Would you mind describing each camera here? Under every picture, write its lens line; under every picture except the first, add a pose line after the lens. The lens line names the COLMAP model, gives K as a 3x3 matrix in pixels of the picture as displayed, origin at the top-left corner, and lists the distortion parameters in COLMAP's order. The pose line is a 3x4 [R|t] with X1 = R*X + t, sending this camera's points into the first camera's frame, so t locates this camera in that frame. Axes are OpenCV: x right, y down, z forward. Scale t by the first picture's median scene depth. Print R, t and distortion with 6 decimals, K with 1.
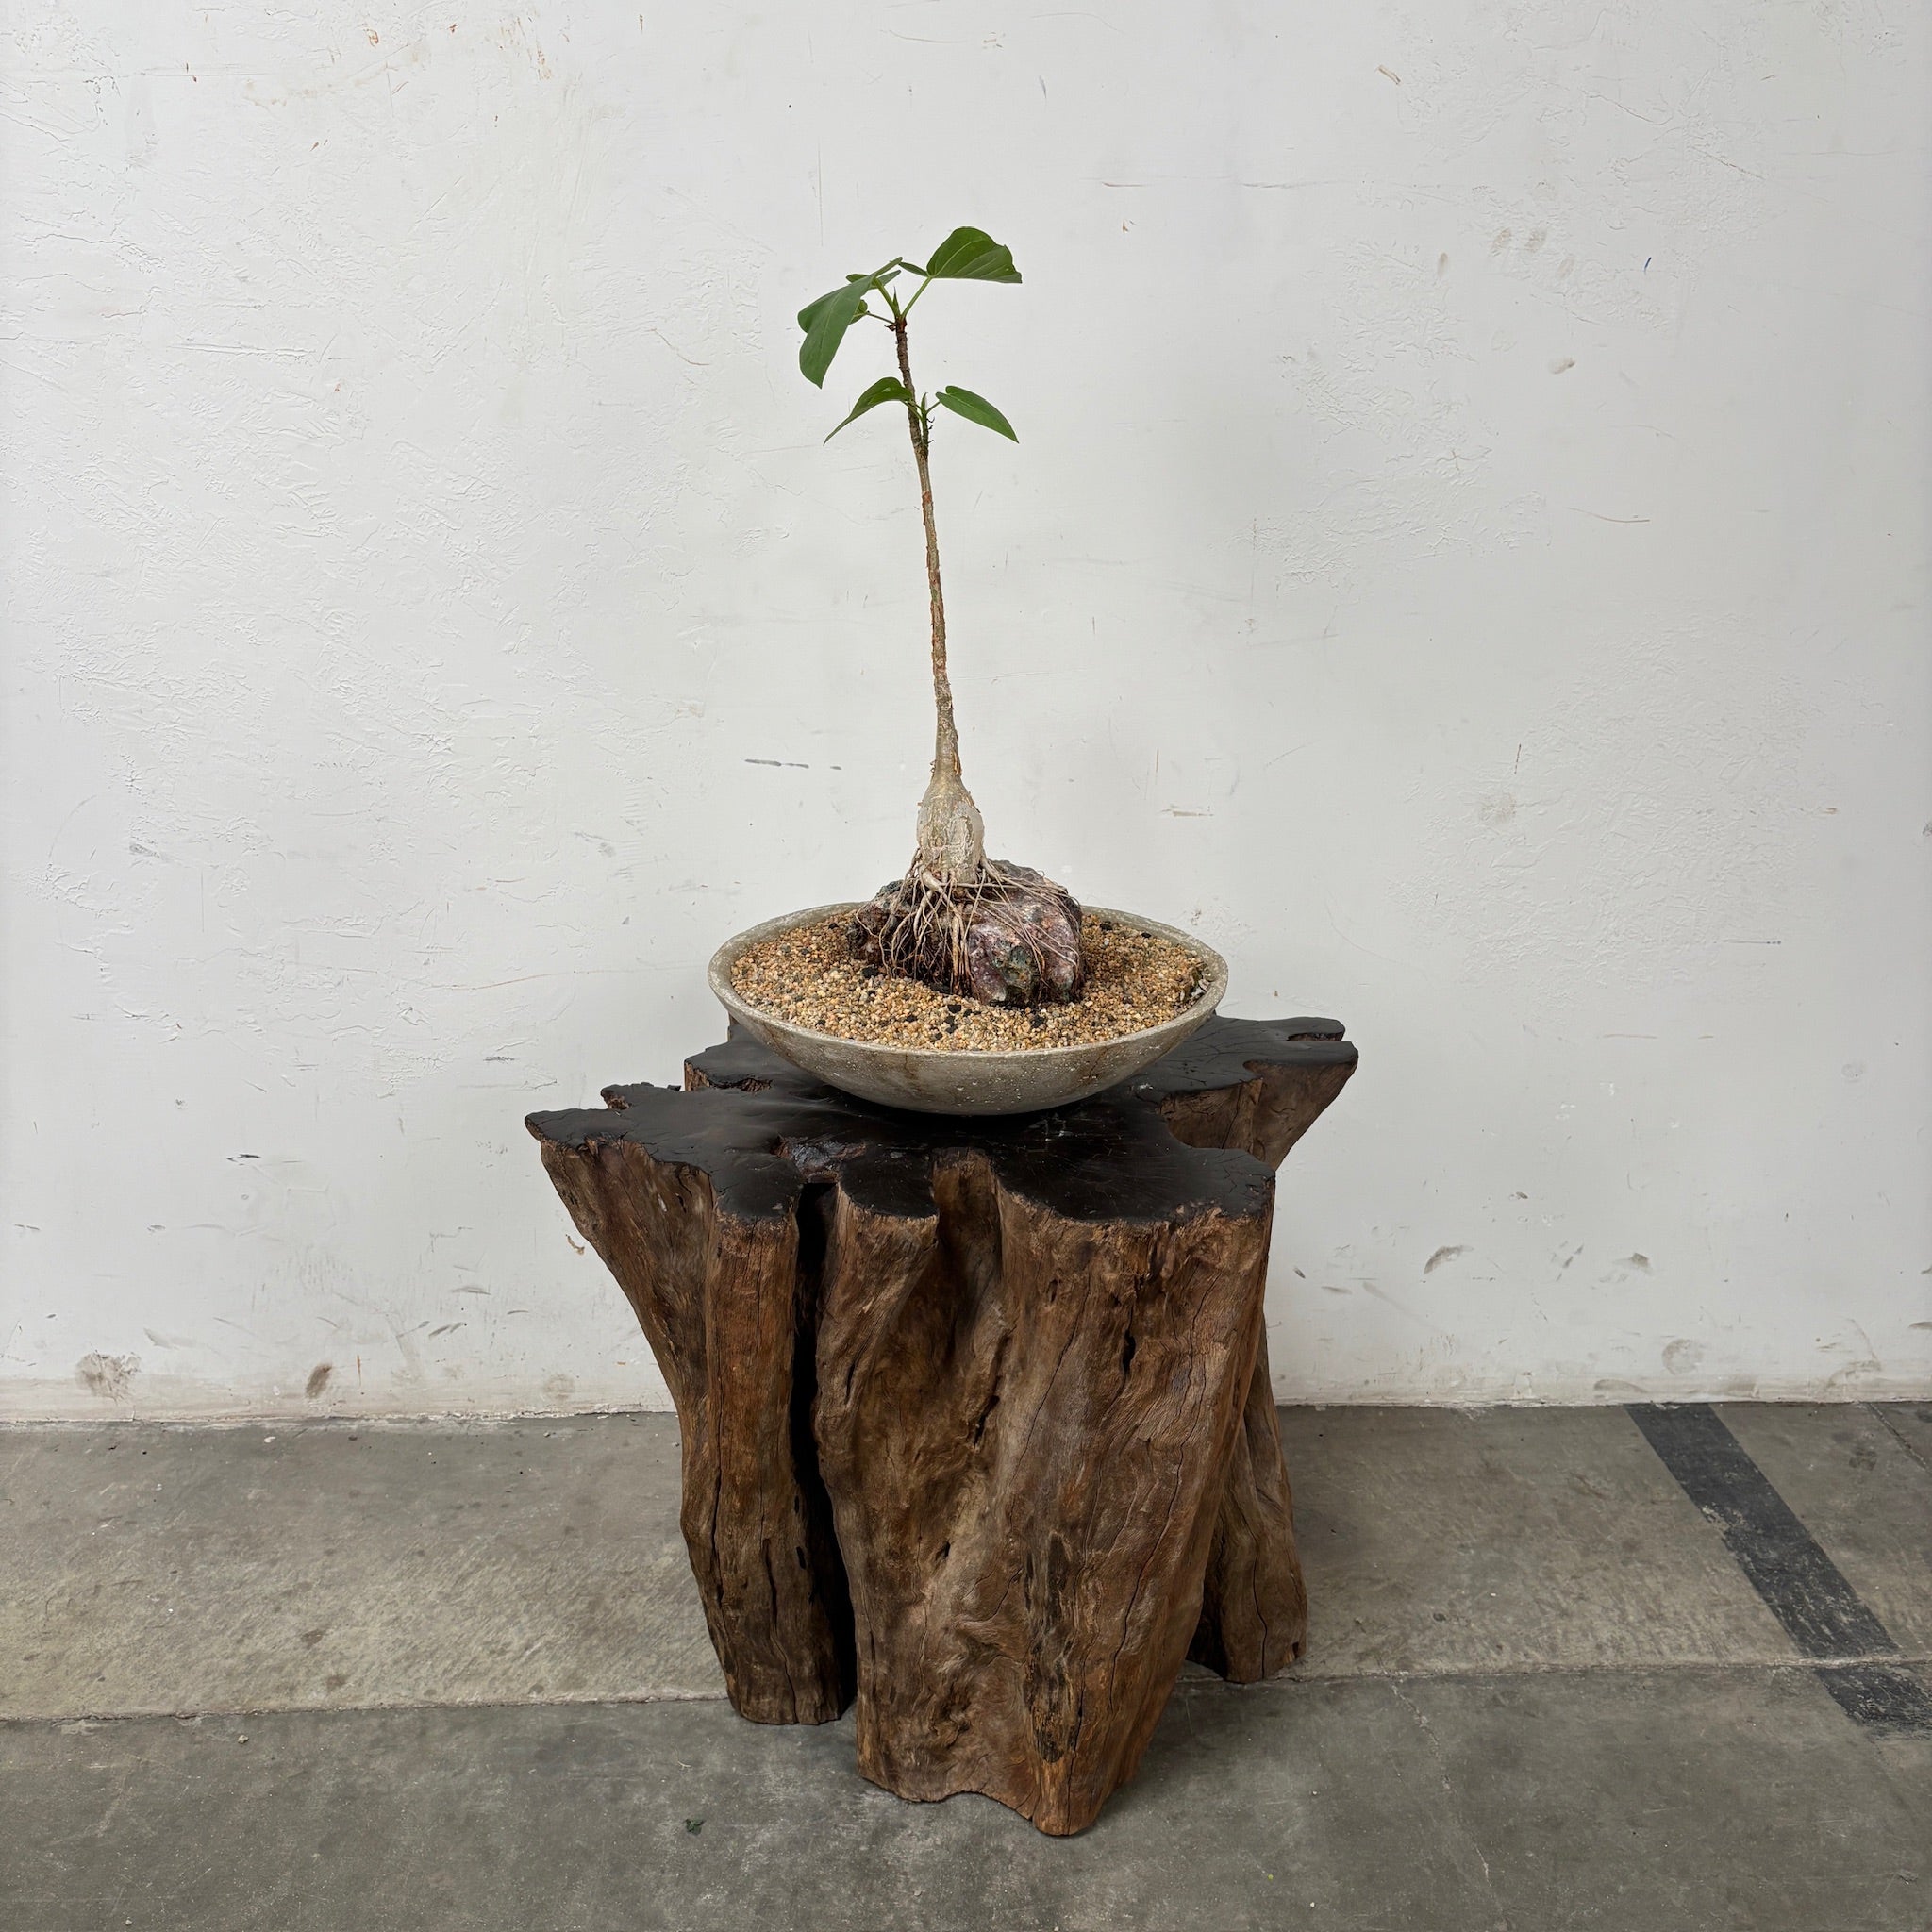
lens RADIAL K [[2003.1, 0, 966.1], [0, 2003.1, 986.8], [0, 0, 1]] dist [0.030076, -0.019775]
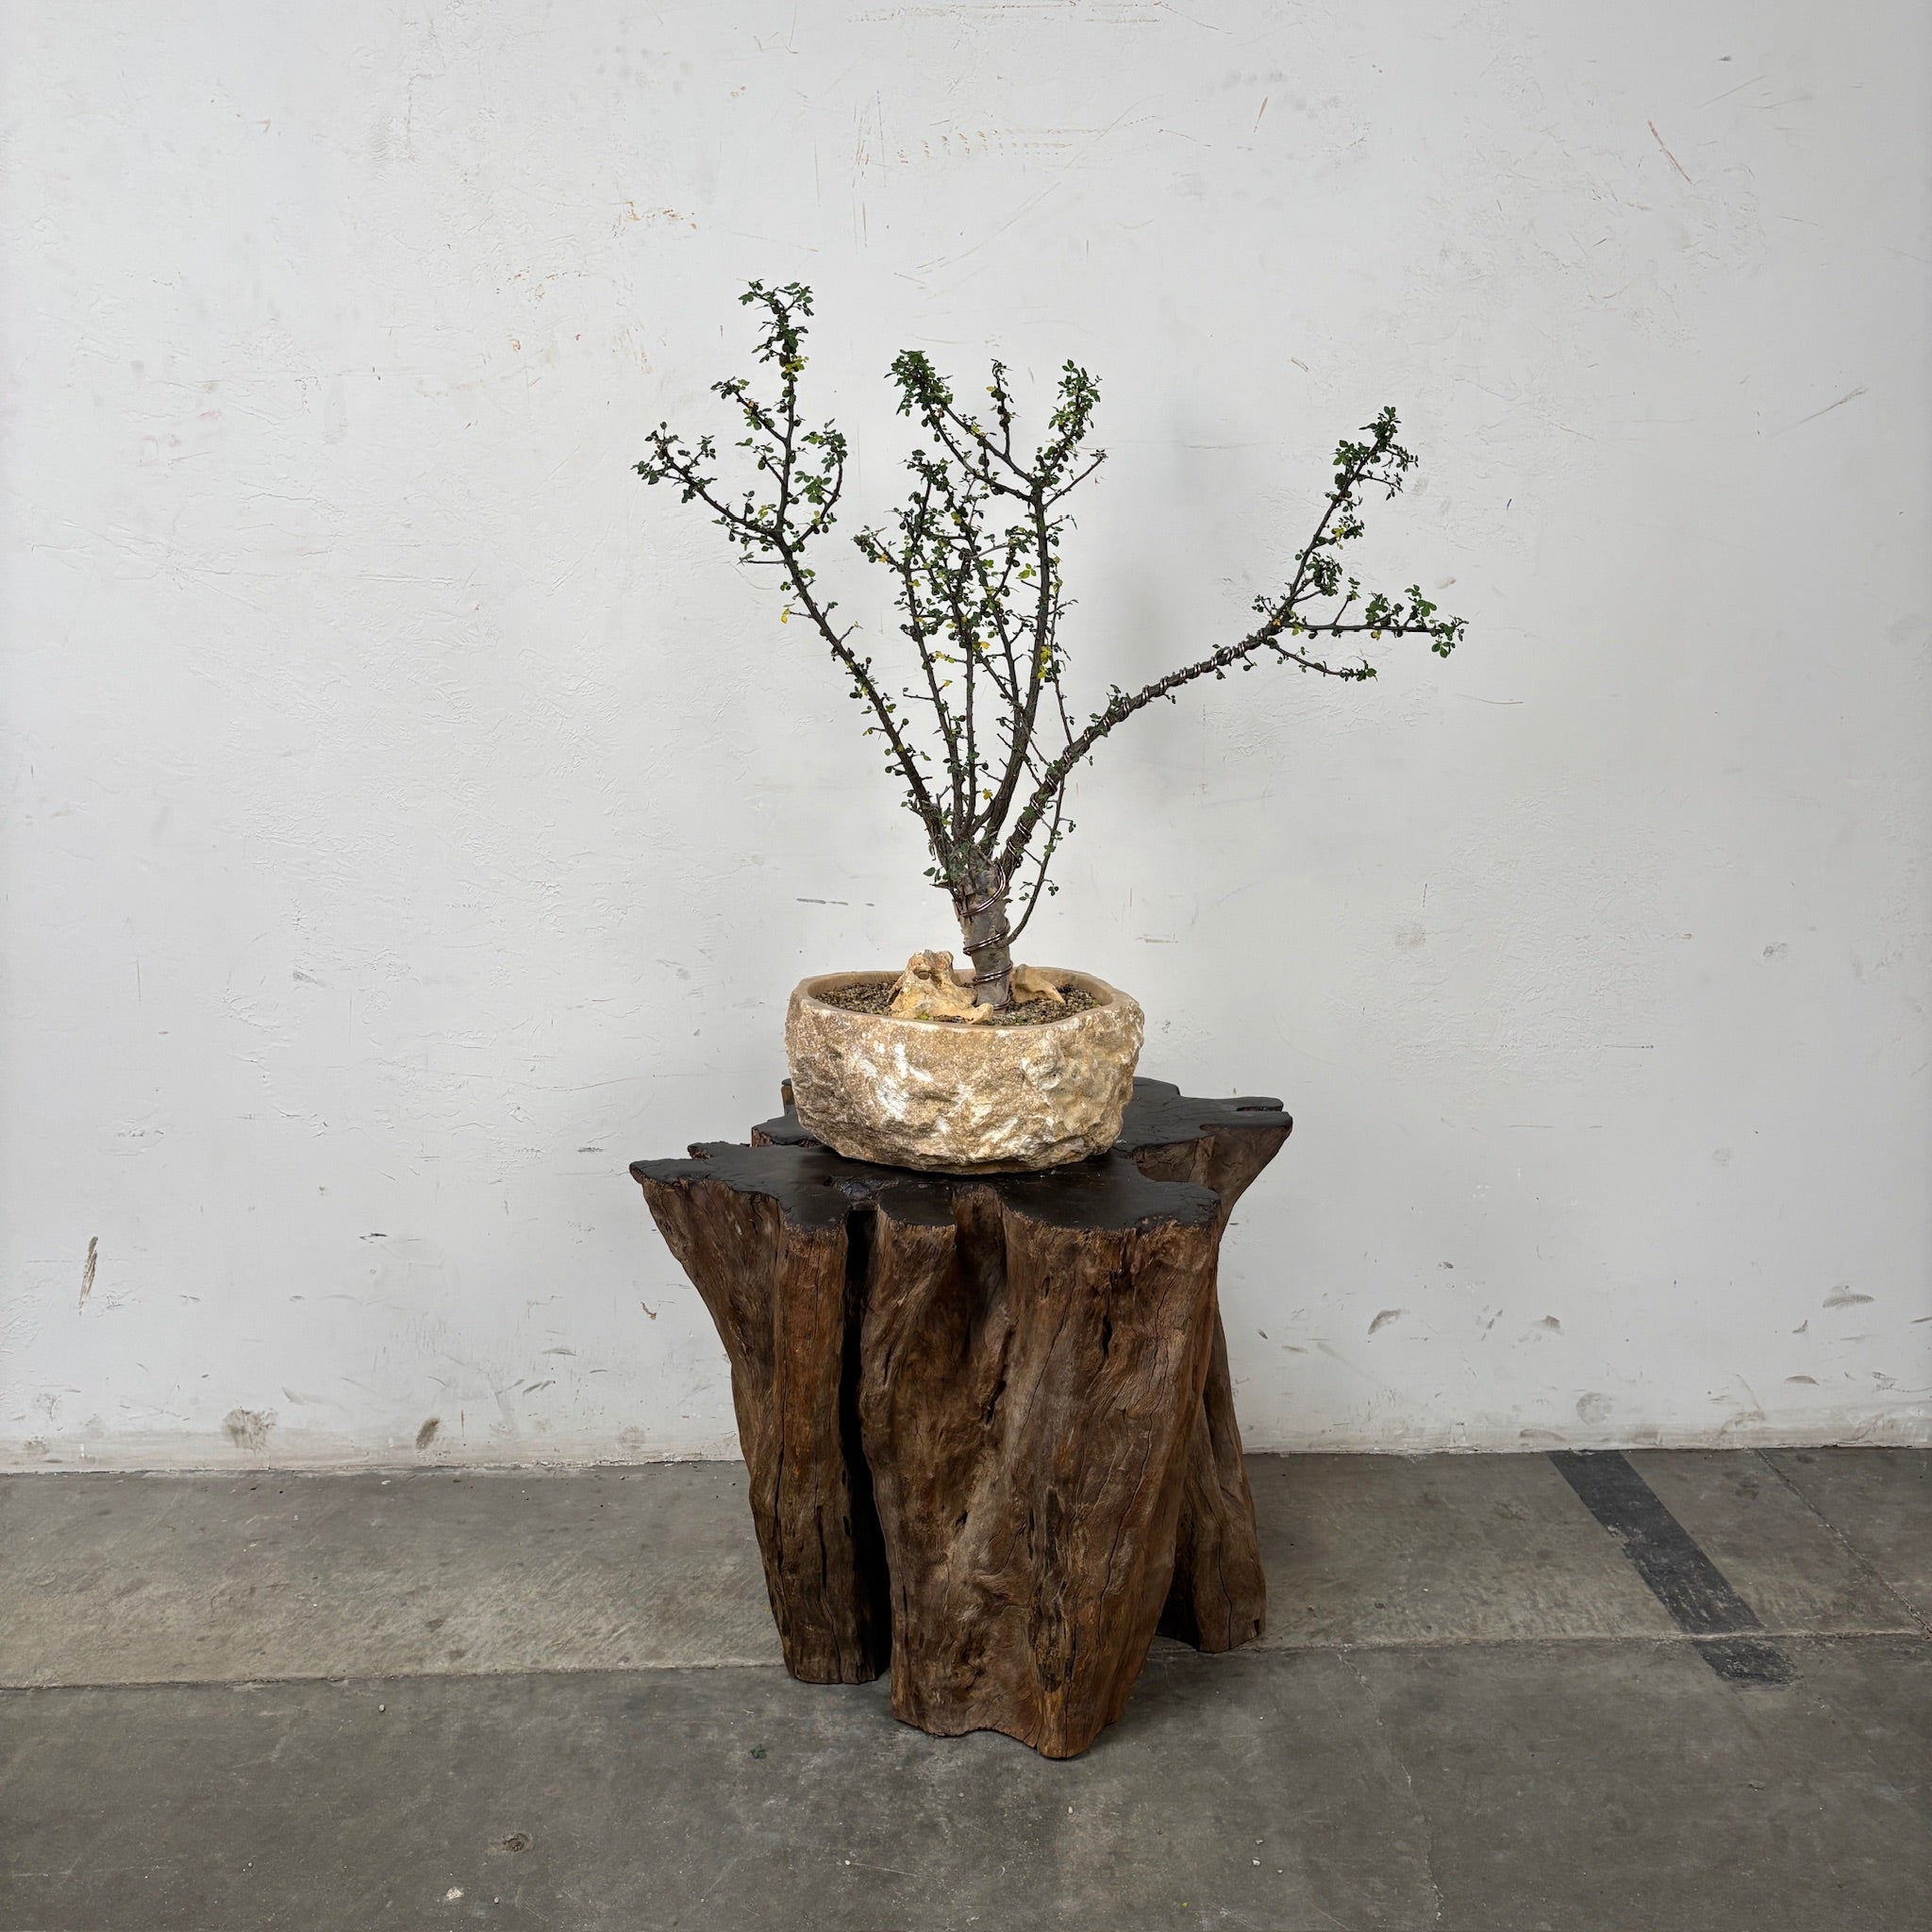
lens RADIAL K [[2005.0, 0, 967.8], [0, 2005.0, 988.9], [0, 0, 1]] dist [0.070500, -0.139067]
pose [[0.999961, -0.007656, -0.004331, 0.000028], [0.007135, 0.993951, -0.109594, 0.086515], [0.005144, 0.109559, 0.993967, -0.245387]]
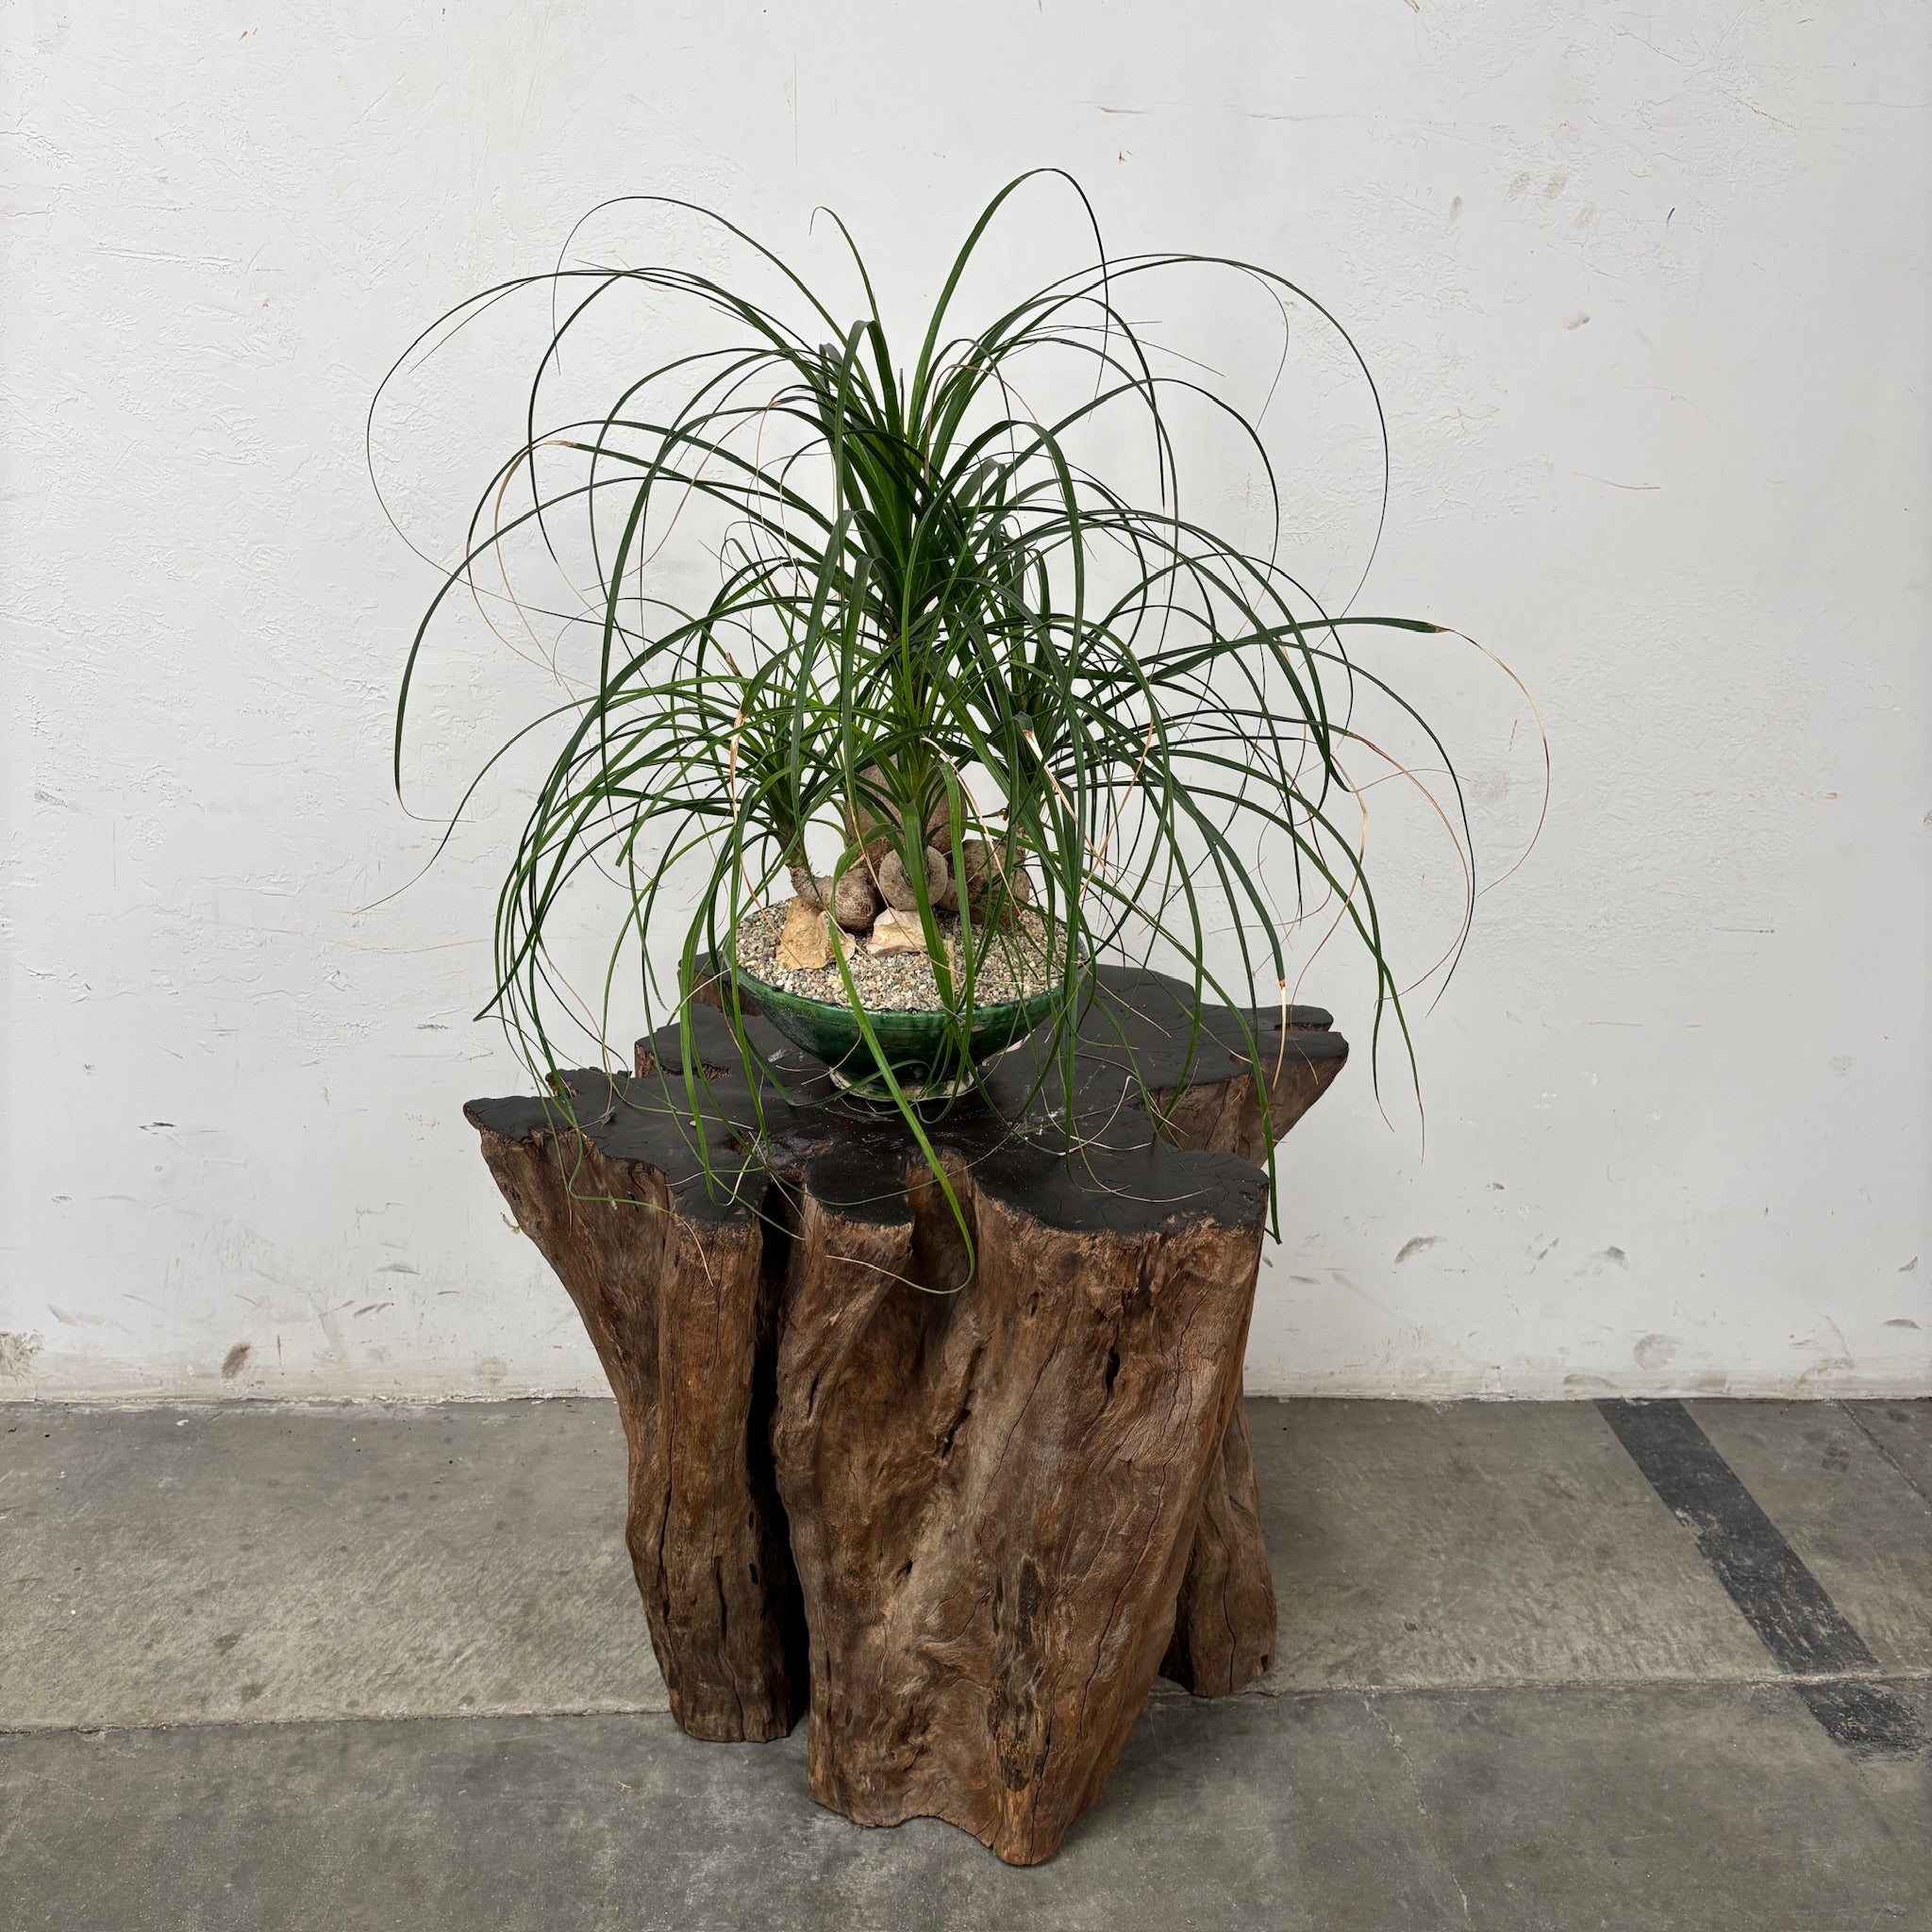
lens RADIAL K [[1996.8, 0, 967.7], [0, 1996.8, 987.4], [0, 0, 1]] dist [0.021830, 0.000491]
pose [[0.999042, 0.019459, 0.039188, -0.022451], [-0.020702, 0.999288, 0.031553, -0.020691], [-0.038546, -0.032334, 0.998734, 0.062849]]
